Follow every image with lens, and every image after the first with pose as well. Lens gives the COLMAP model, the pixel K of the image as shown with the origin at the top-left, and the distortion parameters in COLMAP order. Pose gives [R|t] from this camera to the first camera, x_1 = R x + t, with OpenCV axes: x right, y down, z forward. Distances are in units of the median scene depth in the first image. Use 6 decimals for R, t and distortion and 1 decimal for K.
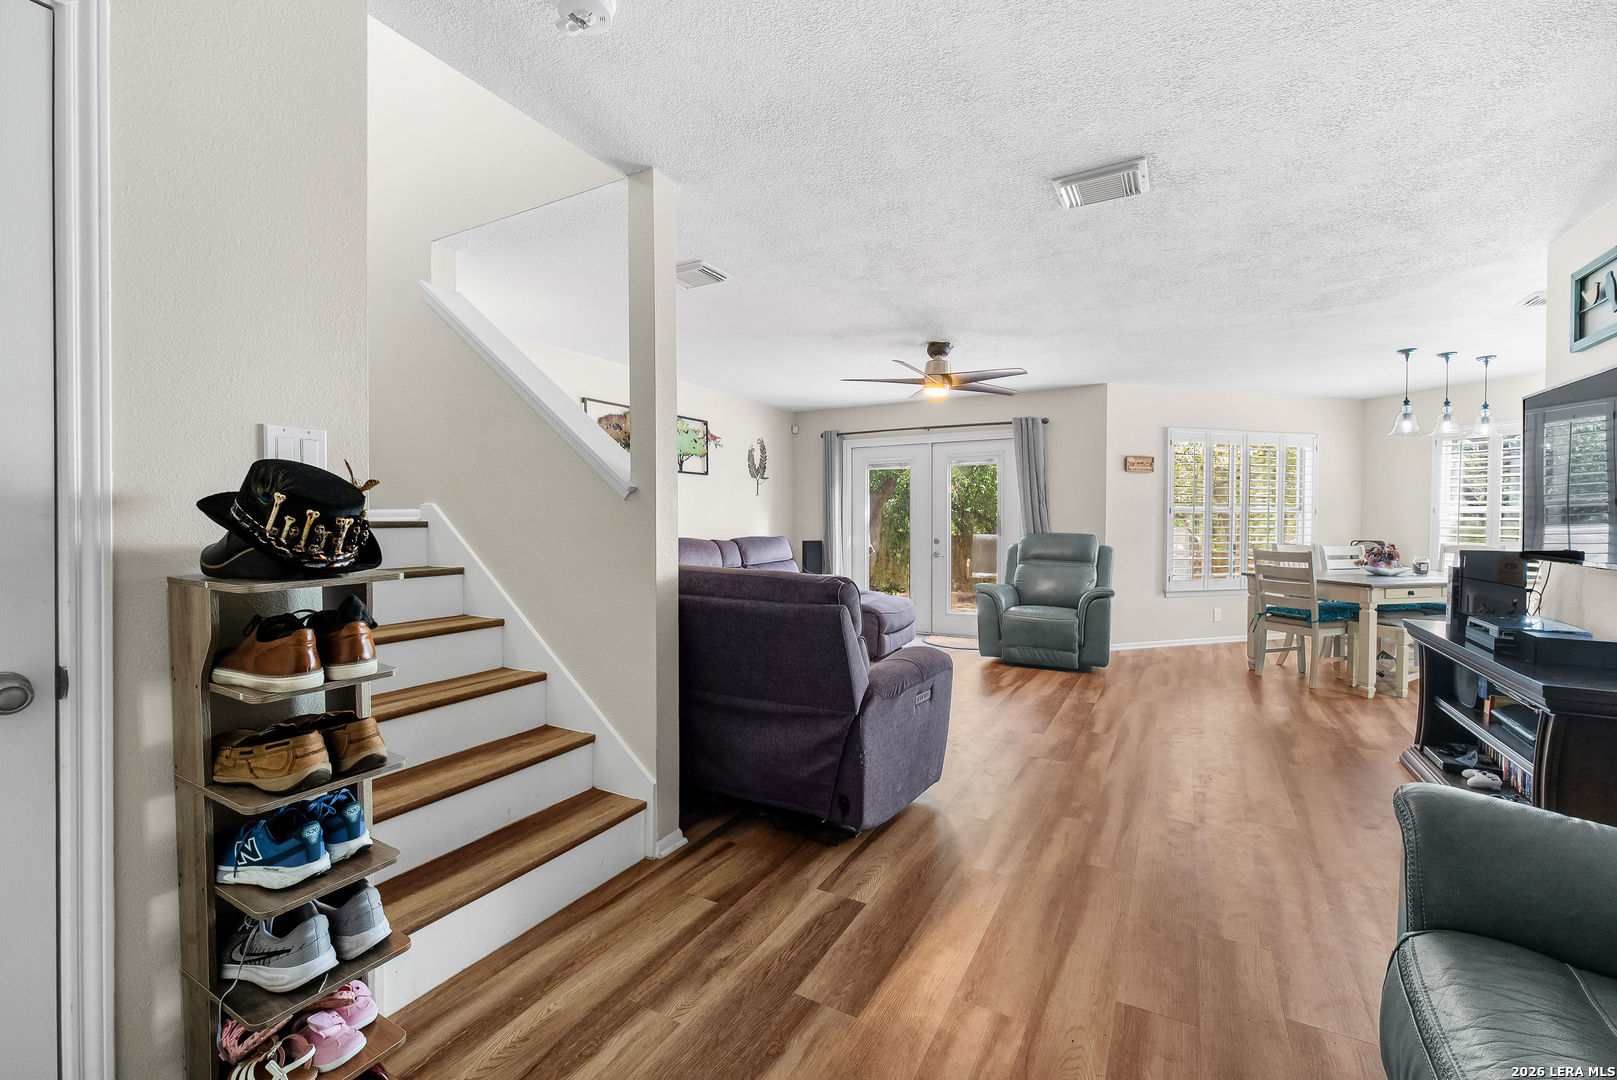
lens RADIAL K [[678.2, 0, 814.6], [0, 678.2, 519.0], [0, 0, 1]] dist [0.002861, -0.007768]
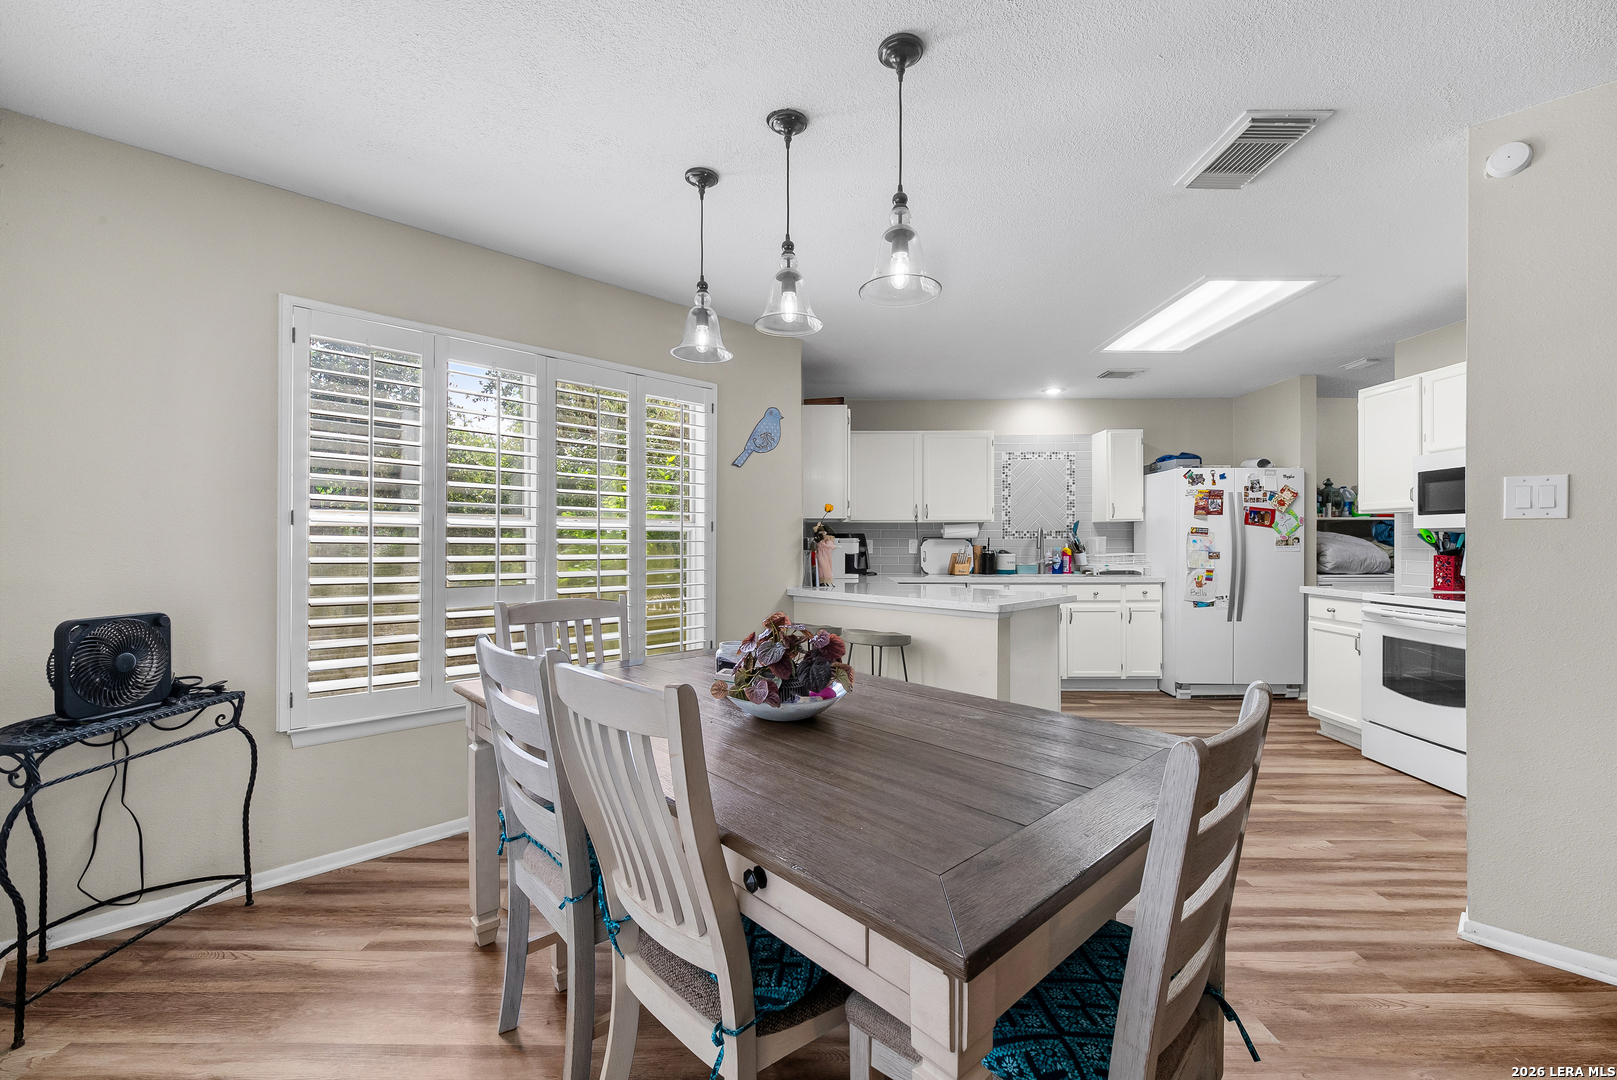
lens RADIAL K [[668.8, 0, 812.1], [0, 668.8, 543.5], [0, 0, 1]] dist [0.018714, -0.015317]
pose [[-0.478535, -0.003586, 0.878061, 0.741878], [0.000944, 0.999989, 0.004599, 0.001139], [-0.878068, 0.003030, -0.478526, 1.511462]]
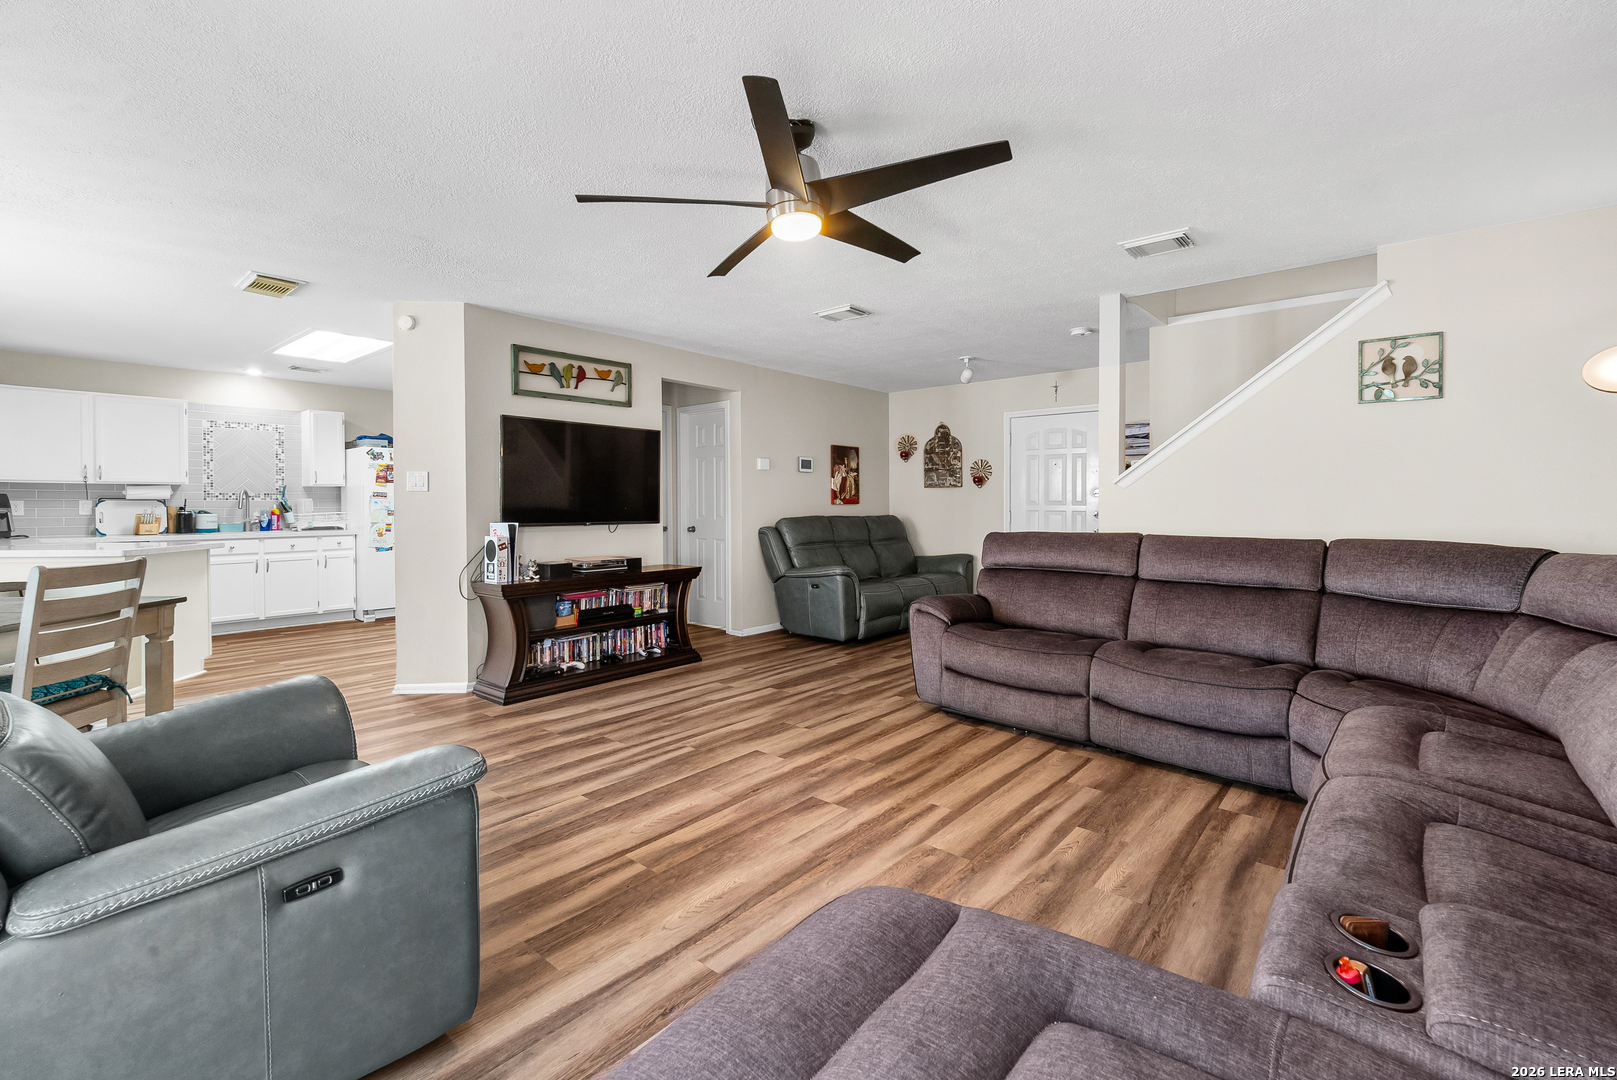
lens RADIAL K [[698.9, 0, 804.7], [0, 698.9, 507.9], [0, 0, 1]] dist [0.000321, -0.000547]
pose [[-0.978722, -0.001637, 0.205186, 0.090935], [0.000133, 0.999963, 0.008613, 0.002321], [-0.205192, 0.008457, -0.978685, 1.772301]]
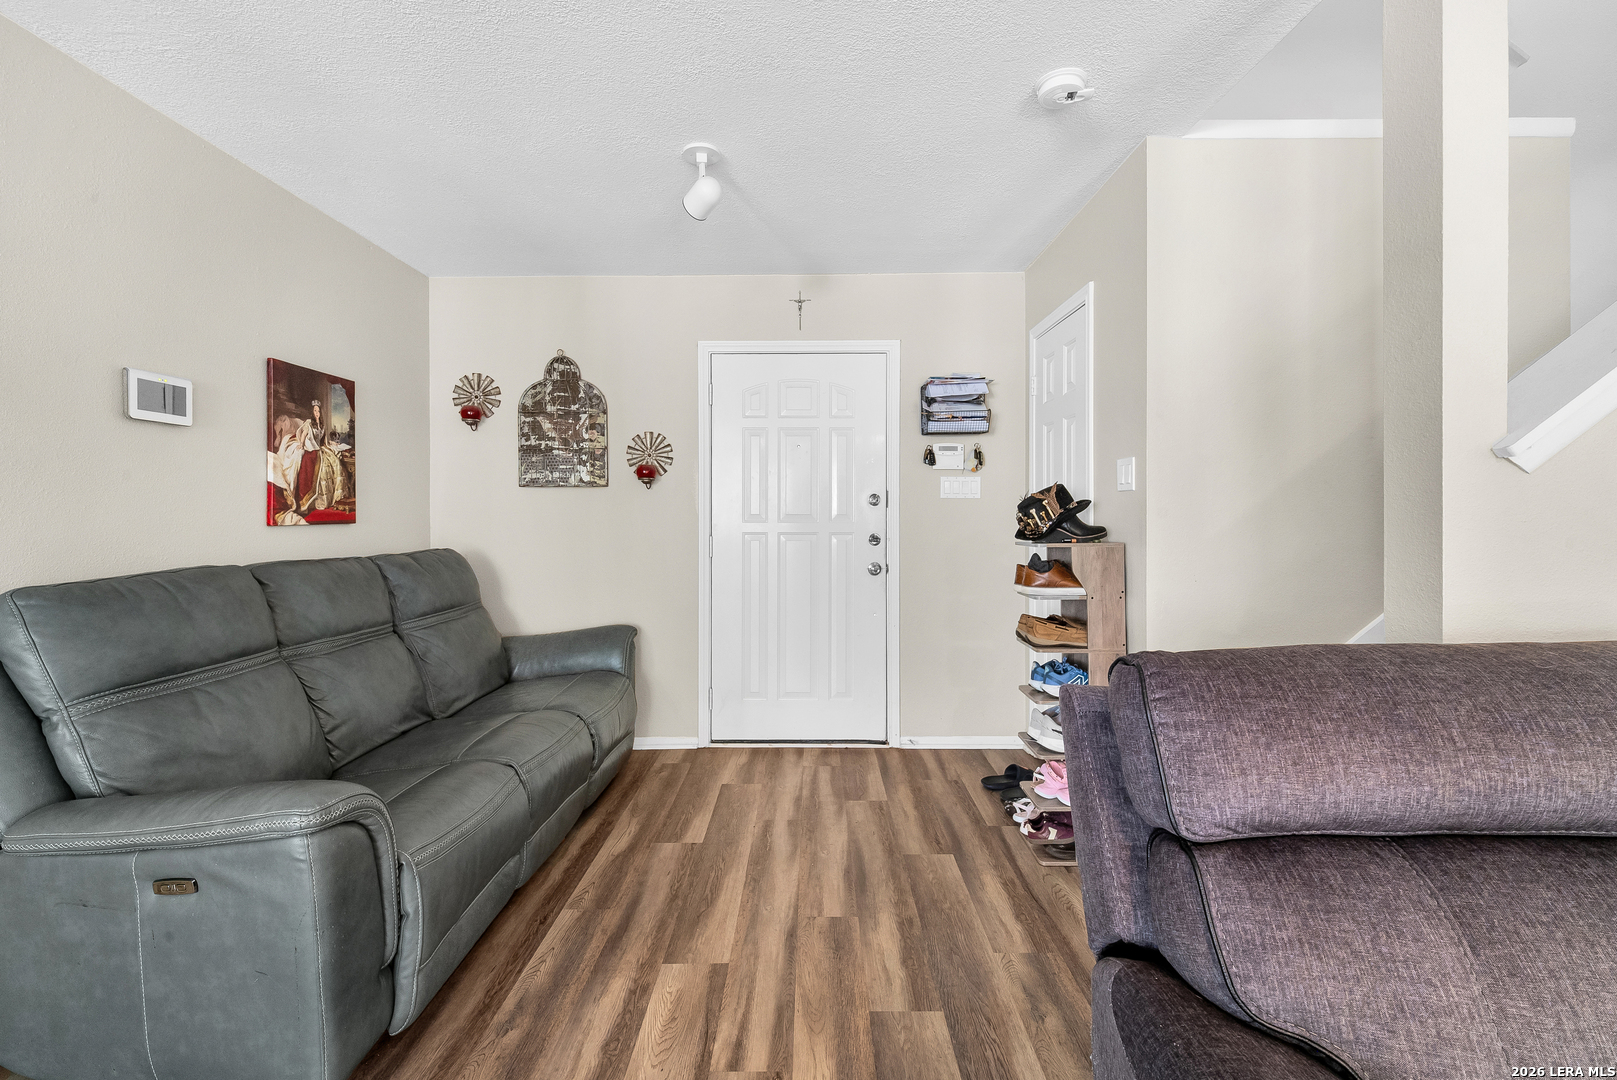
lens RADIAL K [[686.9, 0, 811.7], [0, 686.9, 507.8], [0, 0, 1]] dist [0.000426, -0.000294]
pose [[-0.877436, -0.000387, -0.479694, 0.259734], [0.003560, 0.999967, -0.007318, -0.001920], [0.479681, -0.008128, -0.877405, 0.768709]]
